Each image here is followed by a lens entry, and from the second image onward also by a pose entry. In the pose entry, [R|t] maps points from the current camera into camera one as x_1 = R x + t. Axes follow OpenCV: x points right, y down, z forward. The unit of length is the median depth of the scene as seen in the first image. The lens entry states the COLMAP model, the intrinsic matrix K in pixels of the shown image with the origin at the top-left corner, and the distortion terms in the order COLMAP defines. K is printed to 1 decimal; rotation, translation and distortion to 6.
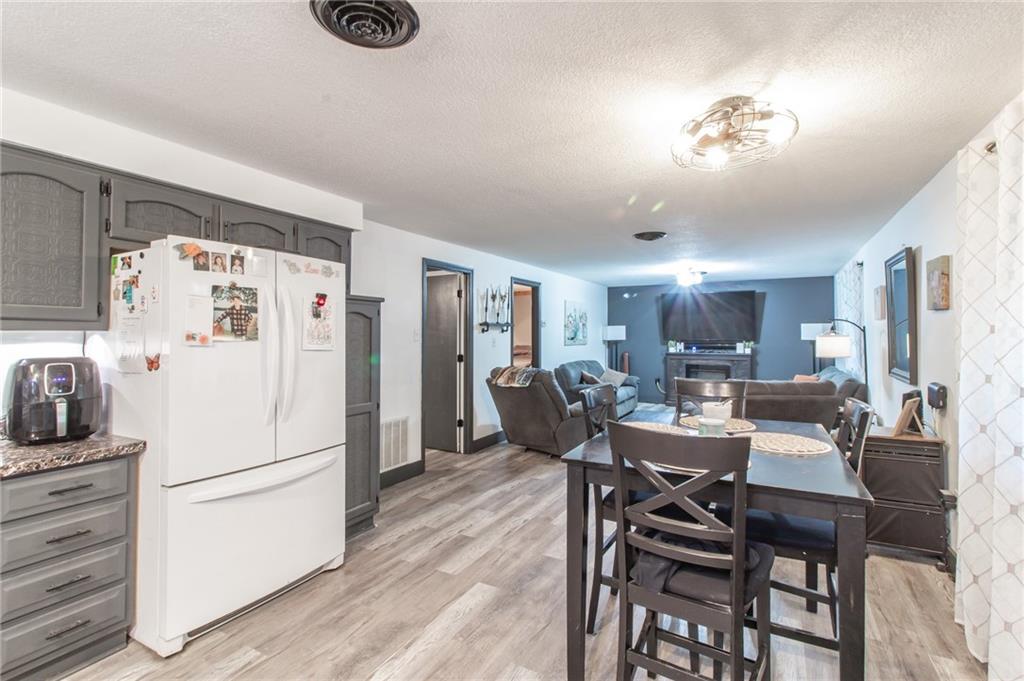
lens RADIAL K [[470.6, 0, 514.2], [0, 470.6, 331.0], [0, 0, 1]] dist [0.003873, -0.001941]
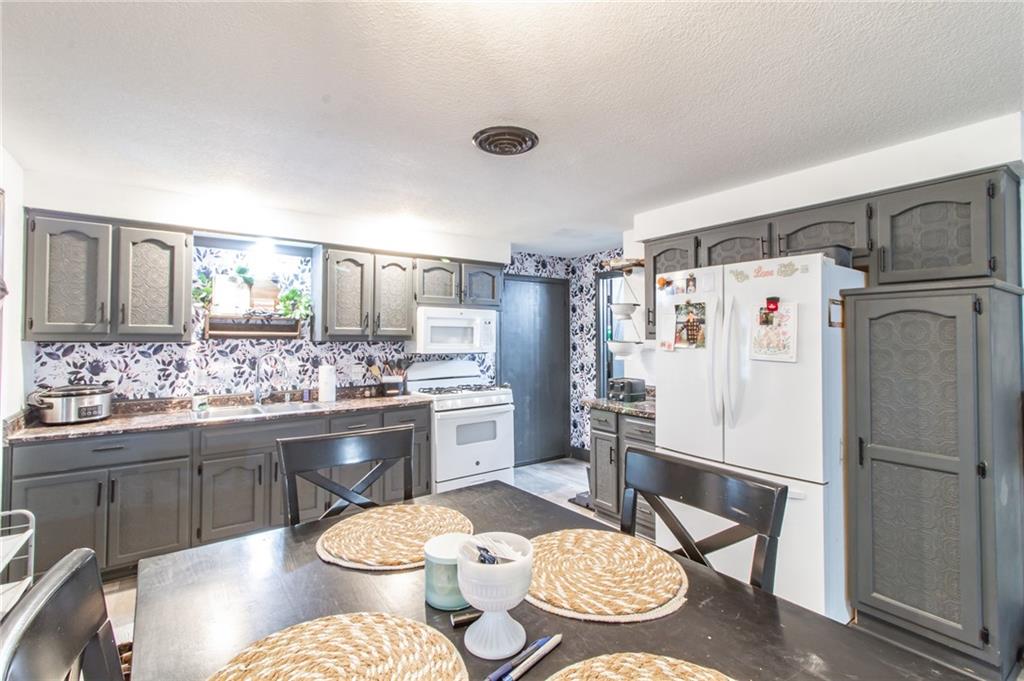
lens RADIAL K [[470.6, 0, 518.4], [0, 470.6, 327.6], [0, 0, 1]] dist [0.003873, -0.001941]
pose [[-0.423851, -0.024706, -0.905395, 0.394577], [0.004163, 0.999564, -0.029225, 0.001322], [0.905722, -0.016156, -0.423563, 0.620718]]
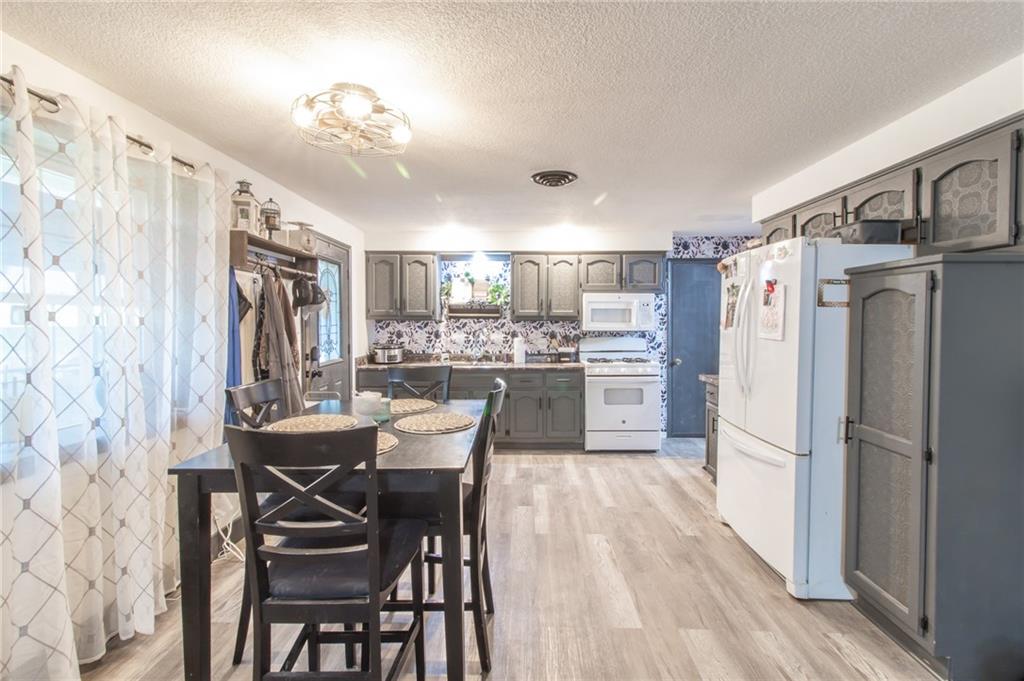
lens RADIAL K [[470.6, 0, 514.6], [0, 470.6, 330.0], [0, 0, 1]] dist [0.003873, -0.001941]
pose [[-0.886101, 0.006664, -0.463445, 0.324978], [-0.001140, 0.999862, 0.016558, 0.004820], [0.463491, 0.015200, -0.885971, 1.059475]]
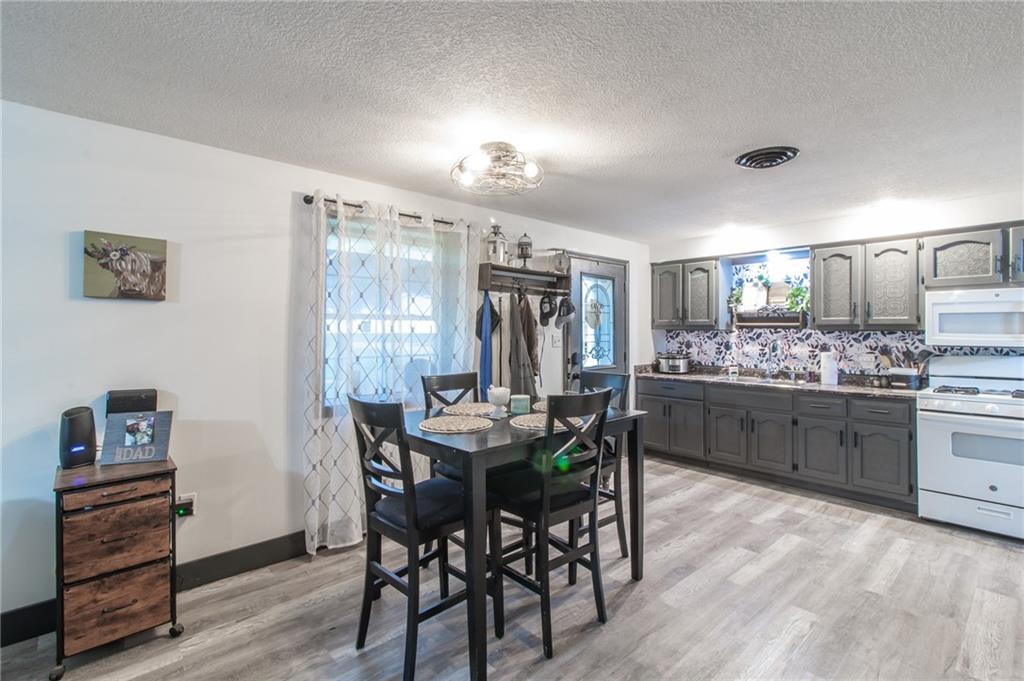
lens RADIAL K [[470.6, 0, 515.4], [0, 470.6, 330.2], [0, 0, 1]] dist [0.003873, -0.001941]
pose [[-0.944276, -0.004074, 0.329129, 0.000602], [-0.005255, 0.999983, -0.002699, 0.005714], [-0.329112, -0.004278, -0.944281, 1.117816]]
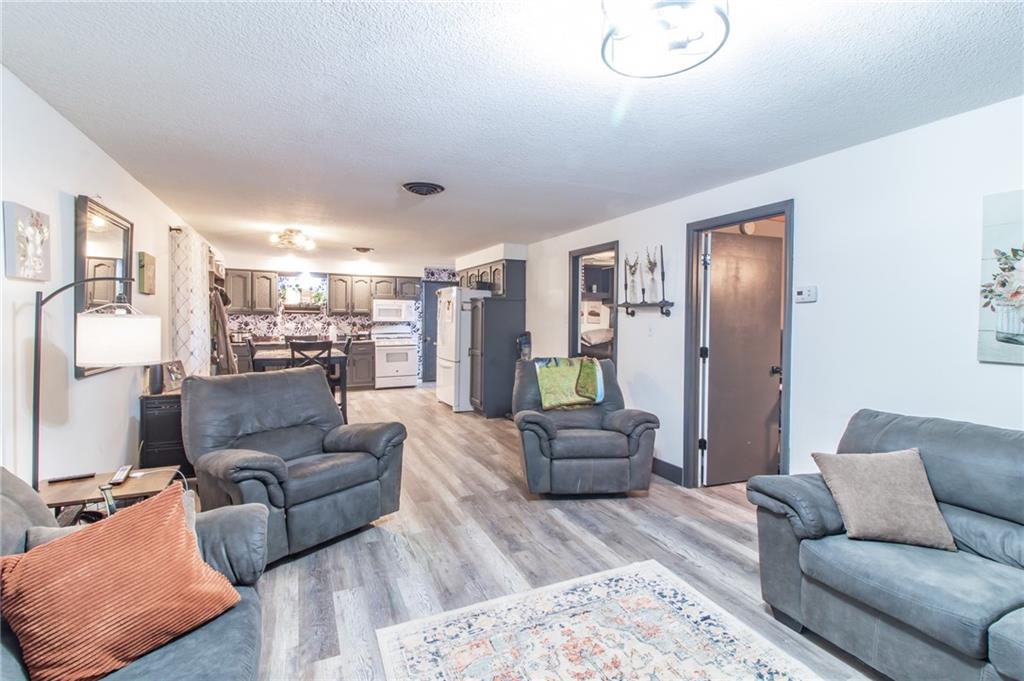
lens RADIAL K [[470.6, 0, 515.2], [0, 470.6, 327.9], [0, 0, 1]] dist [0.003873, -0.001941]
pose [[-0.587499, 0.012152, -0.809134, 0.983110], [-0.005452, 0.999805, 0.018975, 0.013379], [0.809207, 0.015559, -0.587318, 1.870307]]
